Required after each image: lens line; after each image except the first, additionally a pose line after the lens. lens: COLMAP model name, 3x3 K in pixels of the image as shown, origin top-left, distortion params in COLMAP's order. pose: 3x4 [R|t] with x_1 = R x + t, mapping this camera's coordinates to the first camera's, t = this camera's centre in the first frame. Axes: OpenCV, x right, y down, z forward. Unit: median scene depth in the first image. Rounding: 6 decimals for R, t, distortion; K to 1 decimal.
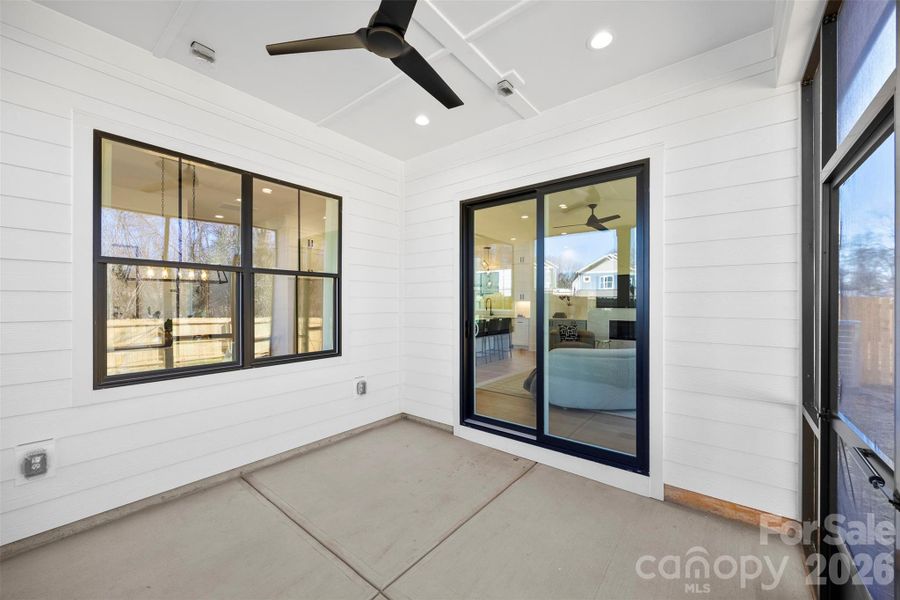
lens RADIAL K [[342.8, 0, 450.0], [0, 342.8, 300.0], [0, 0, 1]] dist [-0.000163, -0.000020]
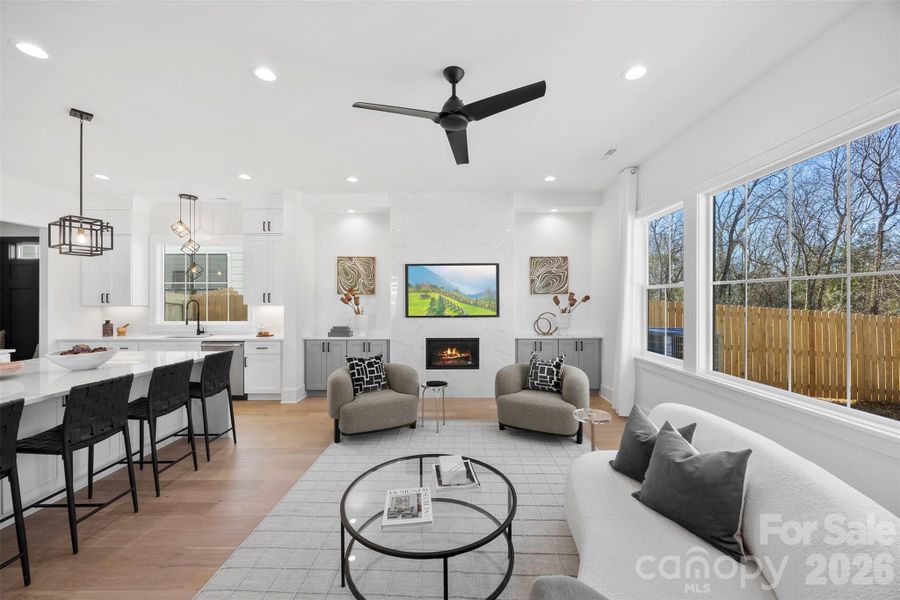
lens RADIAL K [[342.8, 0, 450.0], [0, 342.8, 300.0], [0, 0, 1]] dist [-0.000163, -0.000020]
pose [[0.777418, -0.001540, 0.628982, 0.108489], [-0.002453, 0.999982, 0.005480, -0.010518], [-0.628979, -0.005803, 0.777400, 0.460354]]
